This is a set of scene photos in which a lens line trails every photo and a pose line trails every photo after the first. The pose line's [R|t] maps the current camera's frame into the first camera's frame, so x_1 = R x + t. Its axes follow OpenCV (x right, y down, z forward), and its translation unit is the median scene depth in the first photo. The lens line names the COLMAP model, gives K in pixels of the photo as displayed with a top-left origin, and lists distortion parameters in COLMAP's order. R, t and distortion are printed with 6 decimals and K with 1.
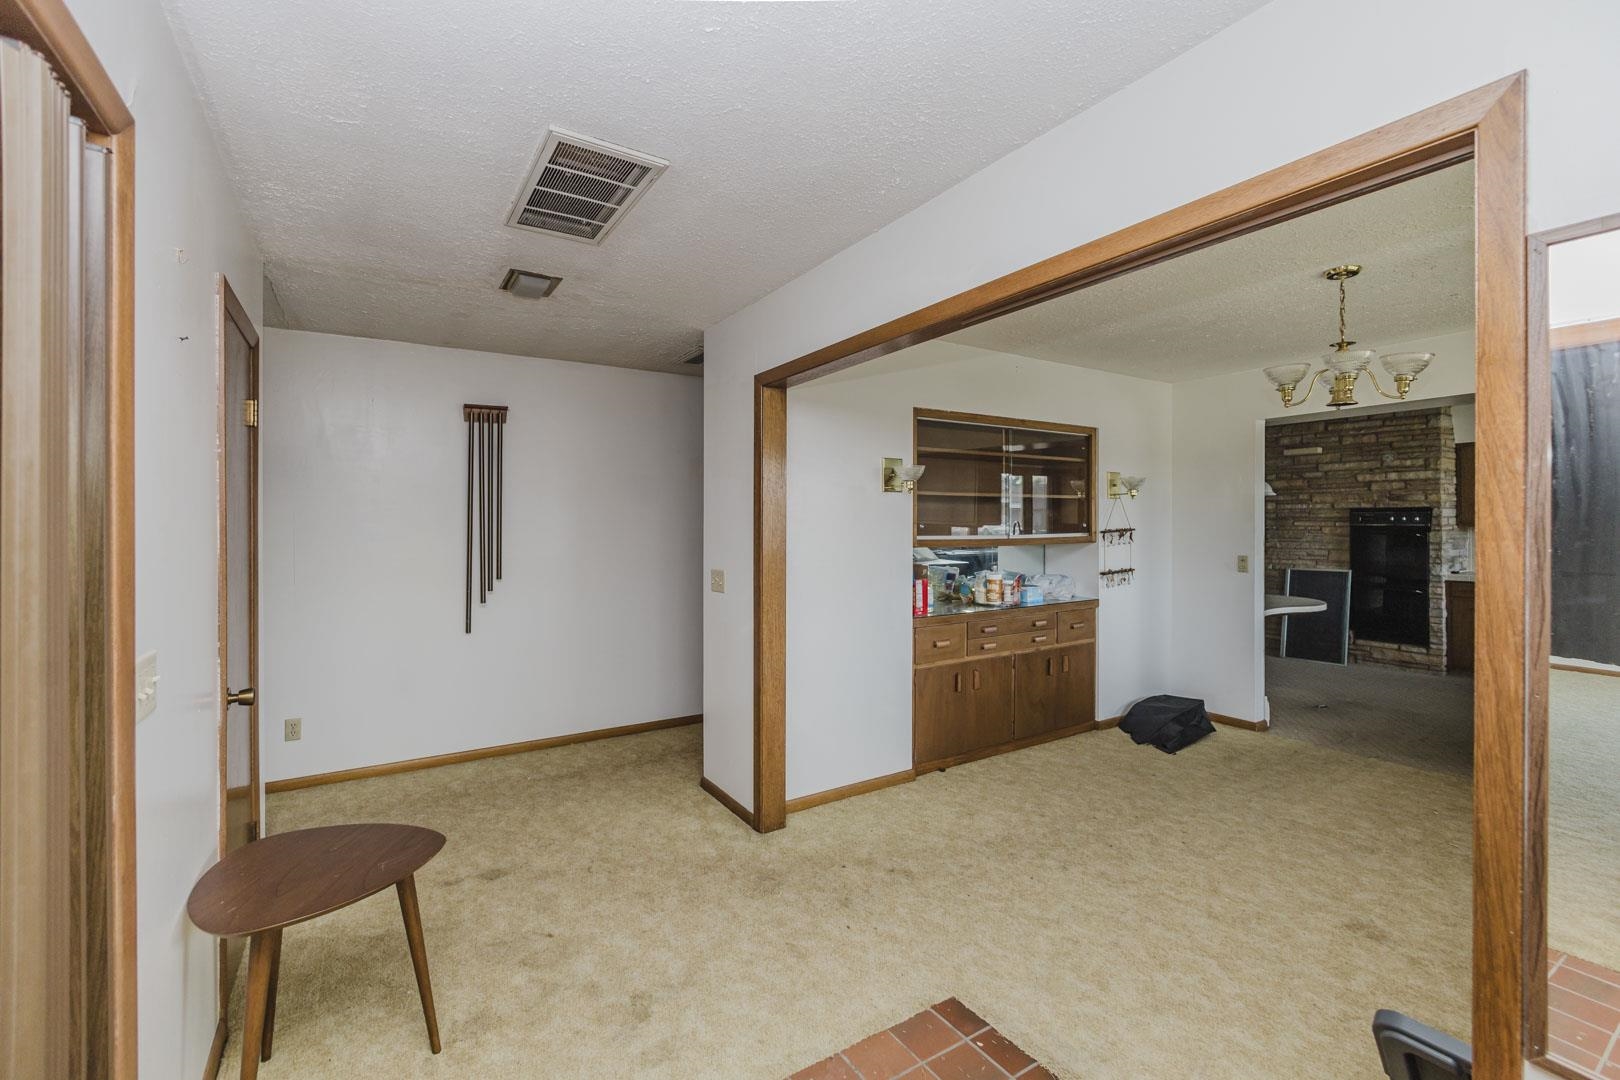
lens RADIAL K [[687.8, 0, 816.5], [0, 687.8, 520.6], [0, 0, 1]] dist [-0.006092, 0.000568]
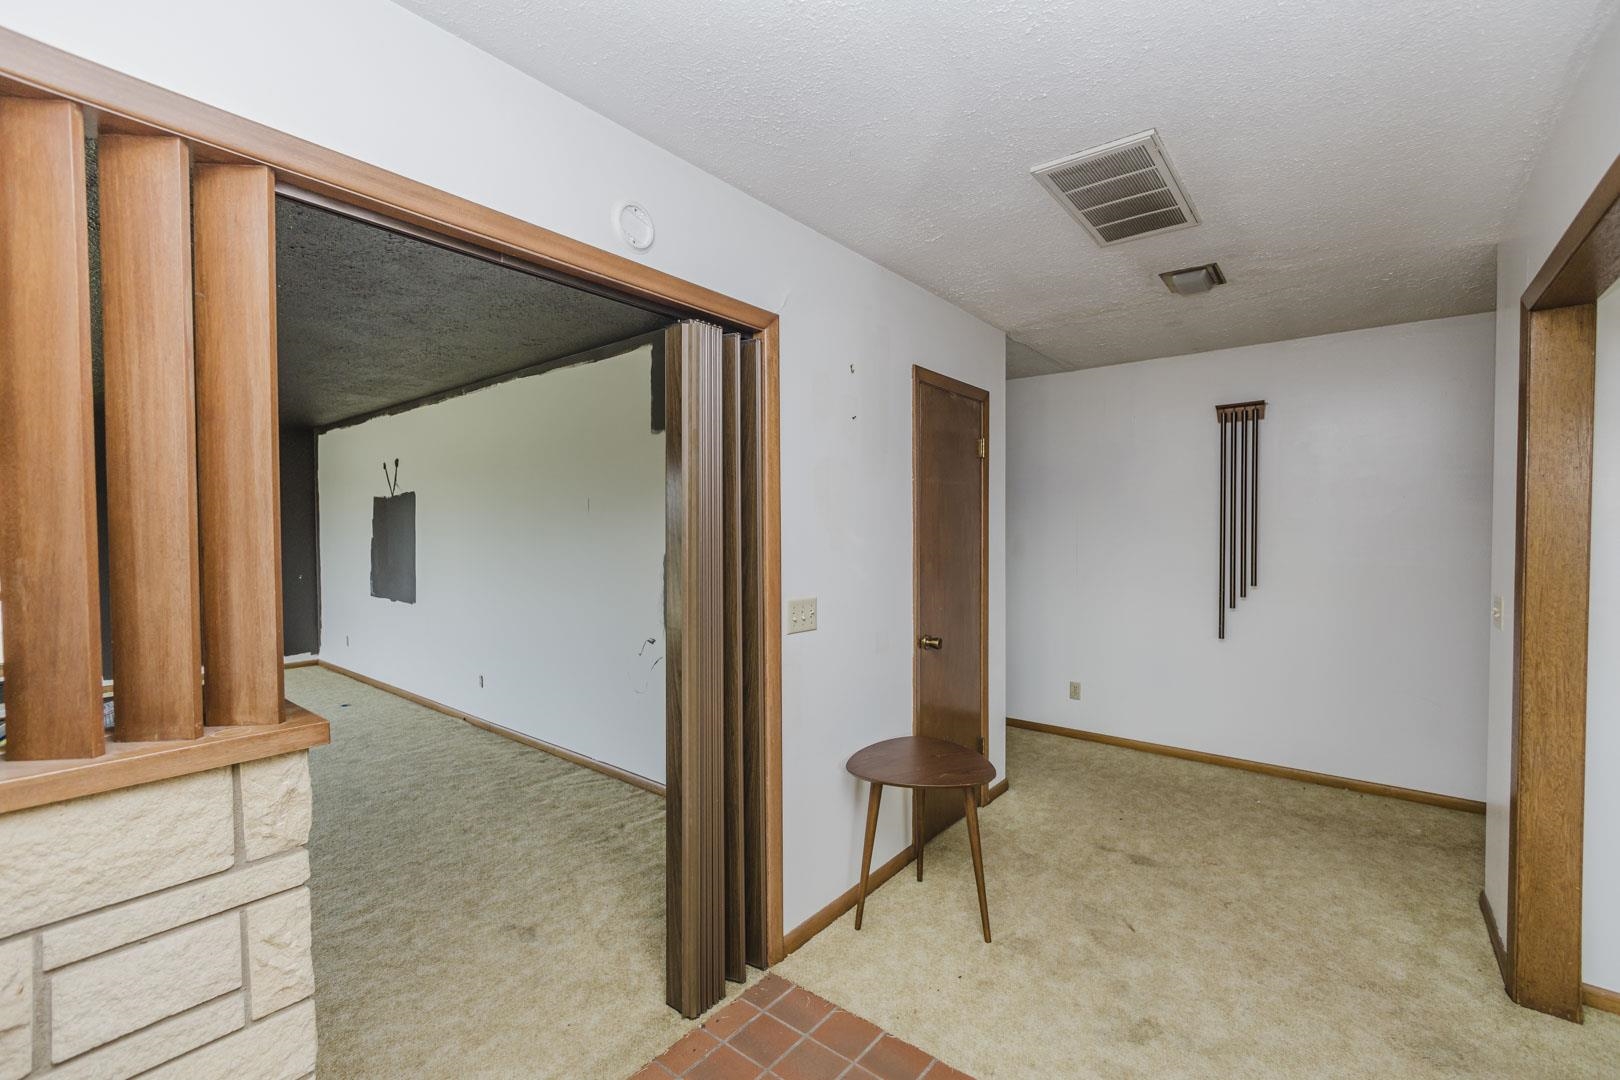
lens RADIAL K [[687.8, 0, 816.5], [0, 687.8, 543.2], [0, 0, 1]] dist [-0.006092, 0.000568]
pose [[0.322857, 0.022937, -0.946170, 0.235371], [0.005814, 0.999639, 0.026217, -0.001237], [0.946430, -0.013965, 0.322607, 0.128702]]
